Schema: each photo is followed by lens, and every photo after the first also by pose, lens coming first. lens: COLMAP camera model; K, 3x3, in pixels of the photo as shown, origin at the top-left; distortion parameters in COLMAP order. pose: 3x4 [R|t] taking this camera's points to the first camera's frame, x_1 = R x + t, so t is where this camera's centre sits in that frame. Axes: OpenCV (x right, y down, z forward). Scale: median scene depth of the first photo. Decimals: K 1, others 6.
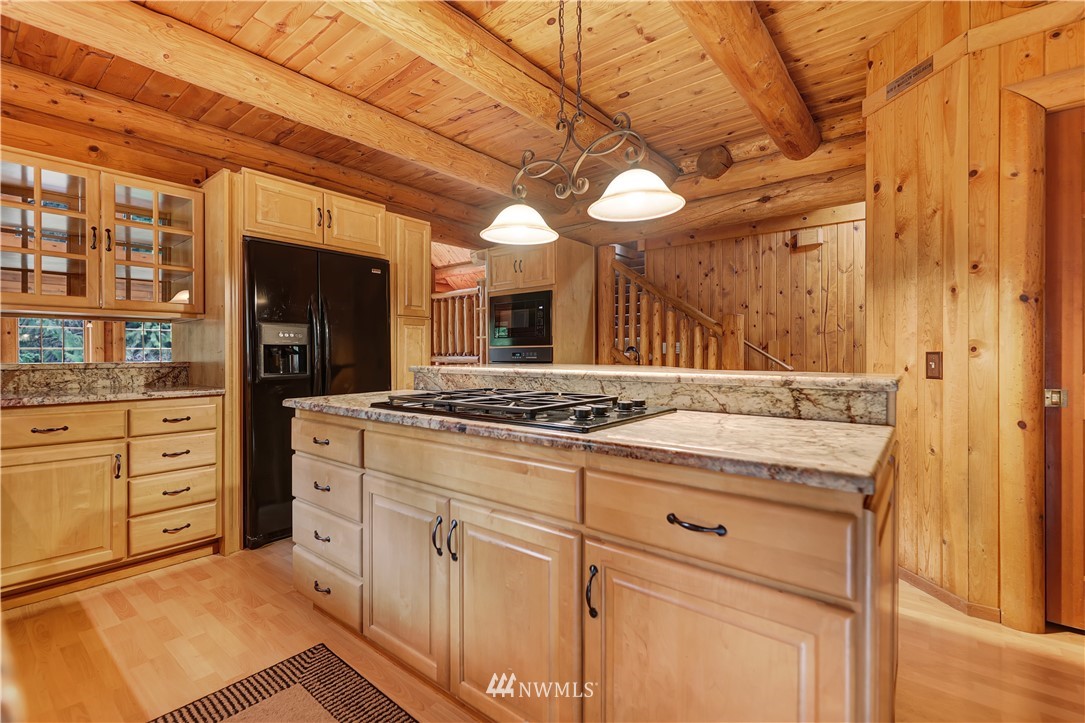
lens RADIAL K [[472.9, 0, 525.8], [0, 472.9, 360.2], [0, 0, 1]] dist [-0.007317, 0.000162]
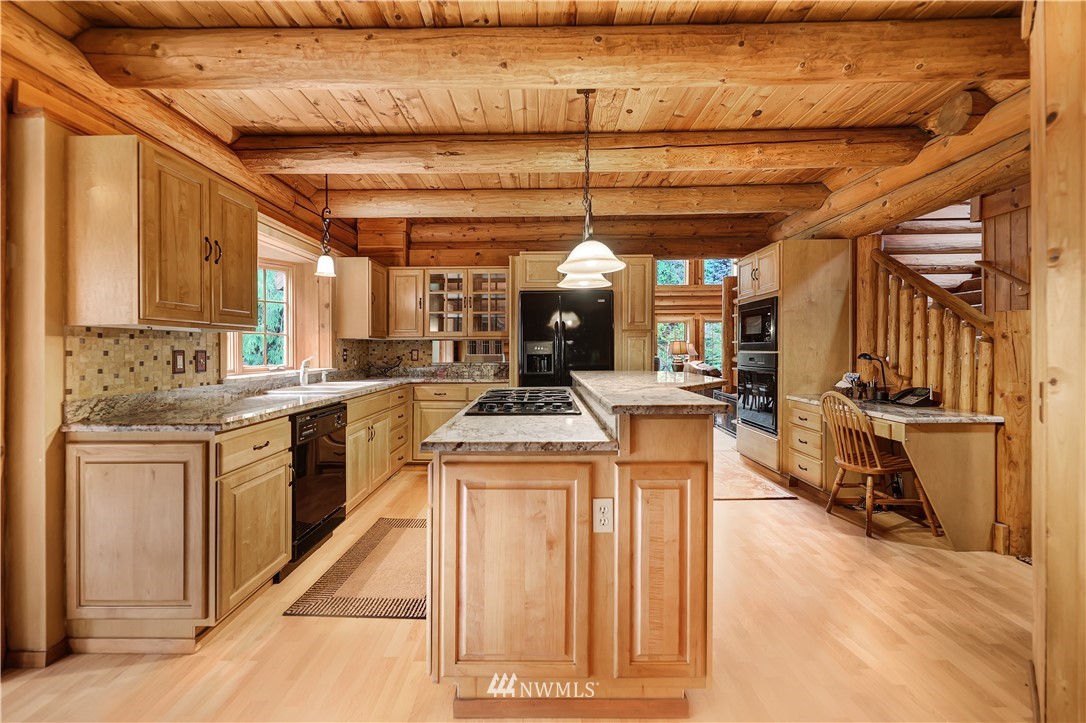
lens RADIAL K [[449.2, 0, 548.1], [0, 449.2, 352.2], [0, 0, 1]] dist [0.000835, -0.004702]
pose [[0.631799, 0.006331, -0.775107, 0.460563], [-0.004613, 0.999980, 0.004408, -0.029998], [0.775119, 0.000791, 0.631815, 0.022340]]
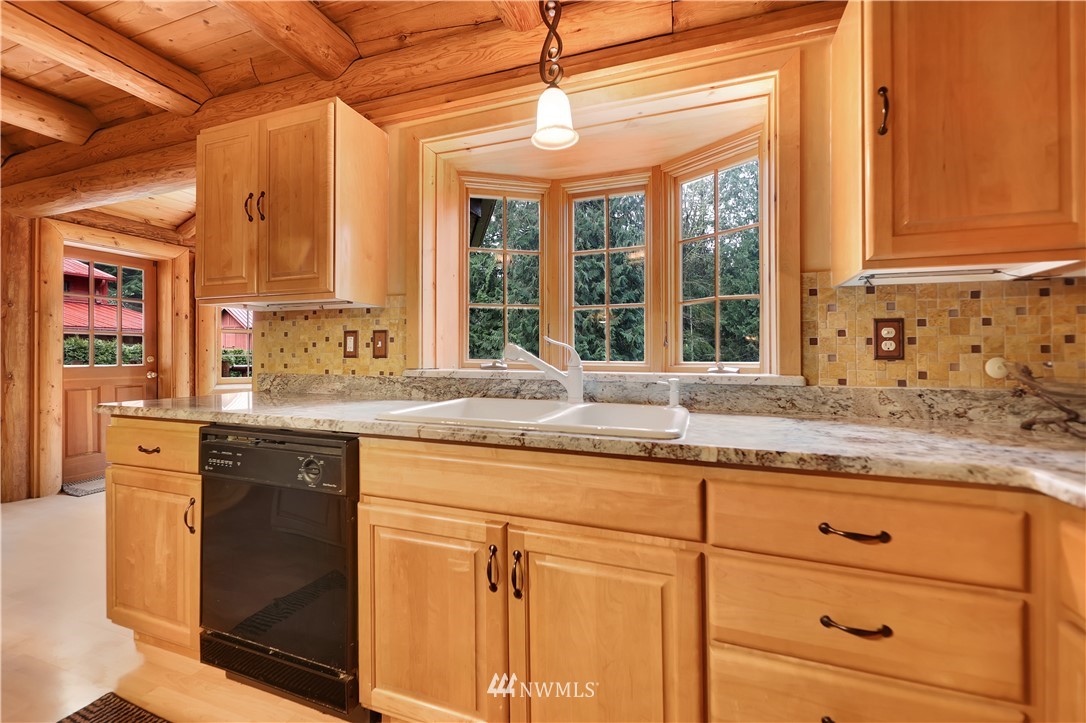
lens RADIAL K [[449.2, 0, 532.6], [0, 449.2, 351.4], [0, 0, 1]] dist [0.000835, -0.004702]
pose [[-0.947242, -0.003734, -0.320499, -0.274174], [-0.004315, 0.999990, 0.001103, -0.007353], [0.320491, 0.002428, -0.947248, 0.523089]]
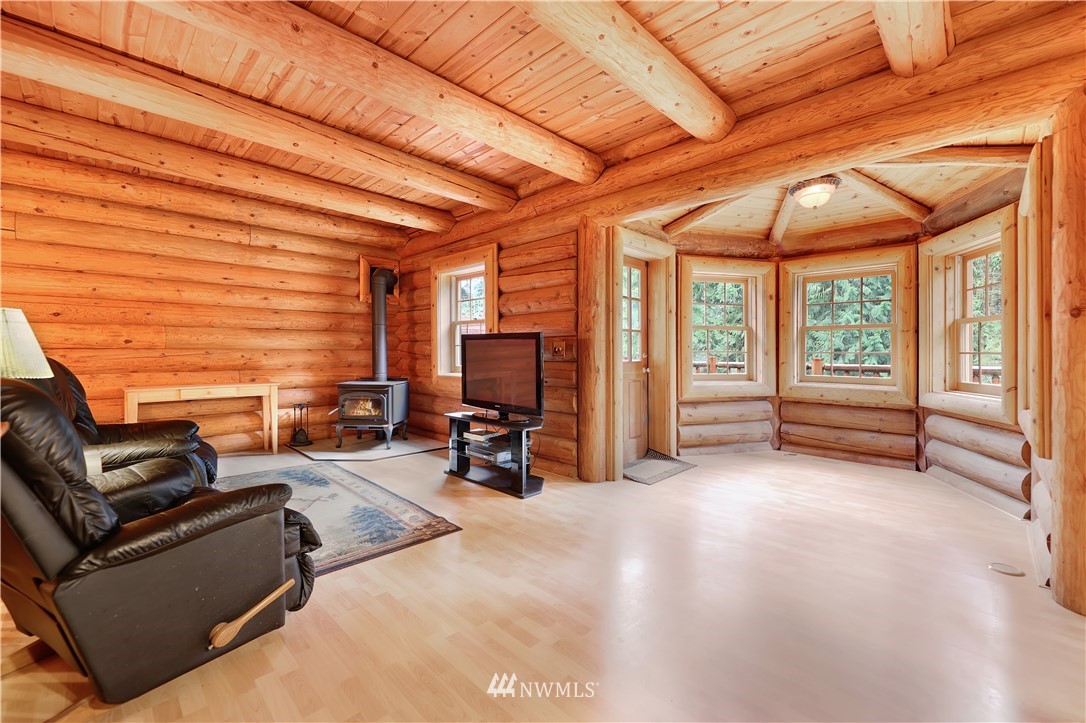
lens RADIAL K [[449.2, 0, 540.4], [0, 449.2, 350.9], [0, 0, 1]] dist [0.000835, -0.004702]
pose [[-0.993839, 0.000334, 0.110831, 0.345488], [0.001813, 0.999911, 0.013245, -0.009042], [-0.110817, 0.013365, -0.993751, 0.376357]]
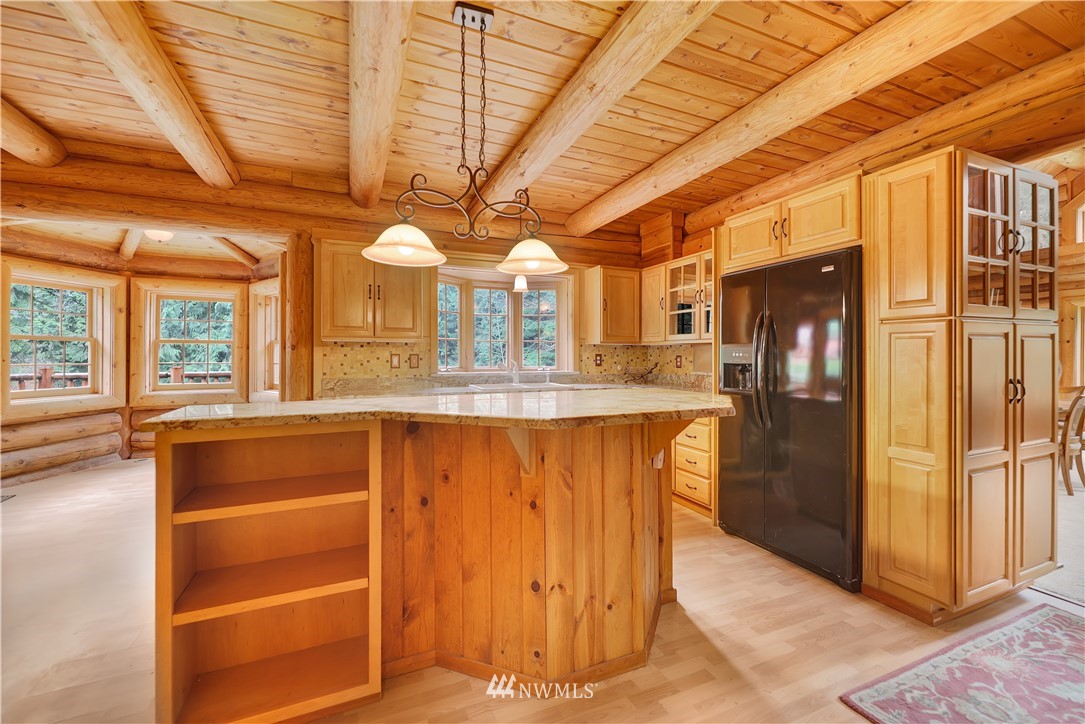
lens RADIAL K [[448.8, 0, 537.0], [0, 448.8, 349.6], [0, 0, 1]] dist [0.000835, -0.004702]
pose [[-0.469875, -0.005959, -0.882713, 0.408166], [-0.010288, 0.999946, -0.001274, -0.038127], [0.882673, 0.008483, -0.469911, 0.684452]]
